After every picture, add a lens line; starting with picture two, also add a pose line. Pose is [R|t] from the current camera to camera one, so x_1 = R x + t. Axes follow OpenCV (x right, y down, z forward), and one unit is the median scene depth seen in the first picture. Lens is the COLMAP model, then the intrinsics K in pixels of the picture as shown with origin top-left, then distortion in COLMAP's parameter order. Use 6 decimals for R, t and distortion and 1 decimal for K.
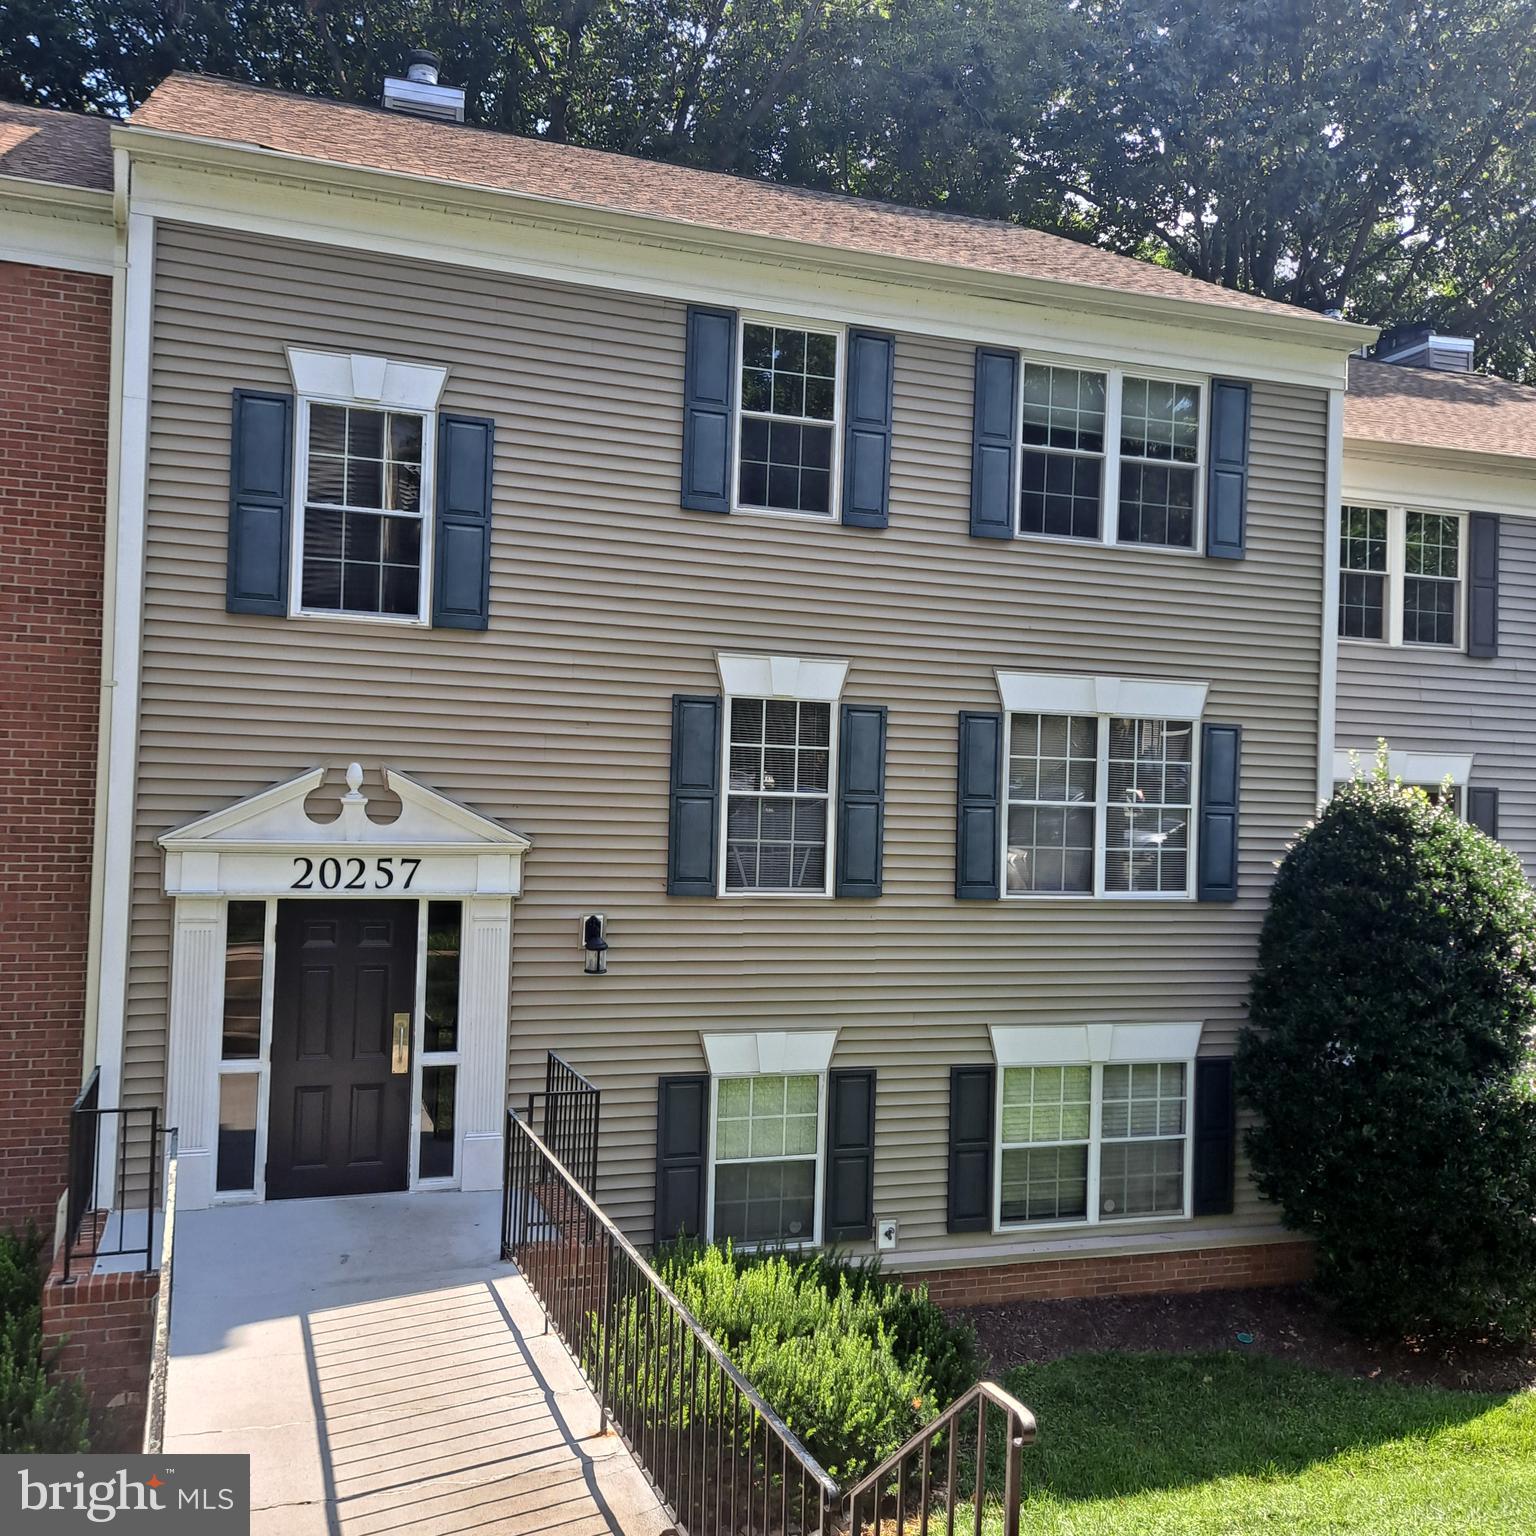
lens RADIAL K [[1484.0, 0, 791.9], [0, 1484.0, 766.9], [0, 0, 1]] dist [0.092169, -0.120324]
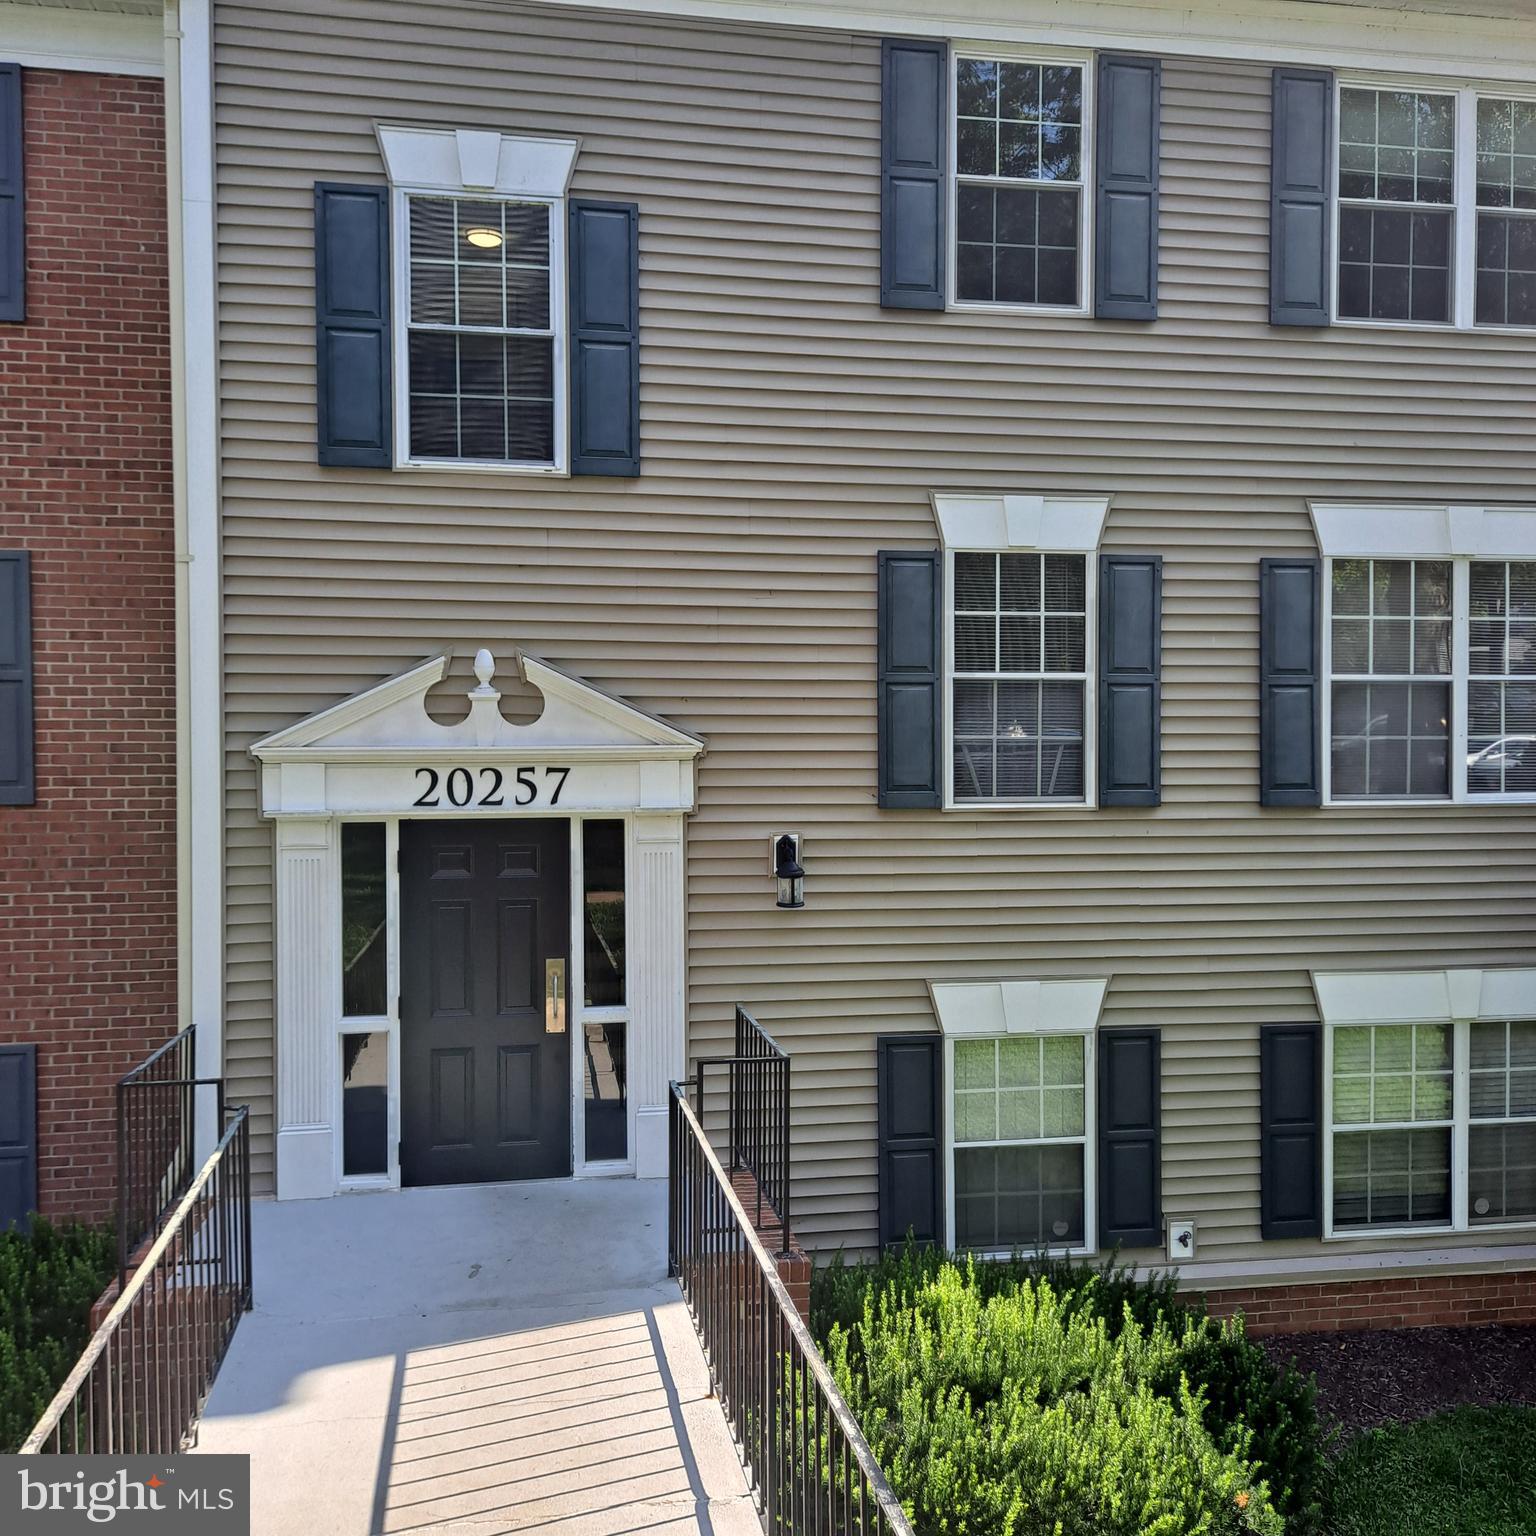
lens RADIAL K [[1484.0, 0, 791.9], [0, 1484.0, 766.9], [0, 0, 1]] dist [0.092169, -0.120324]
pose [[0.985036, -0.030394, -0.169650, 0.004445], [0.035888, 0.998923, 0.029413, 0.041001], [0.168574, -0.035061, 0.985065, 0.226663]]
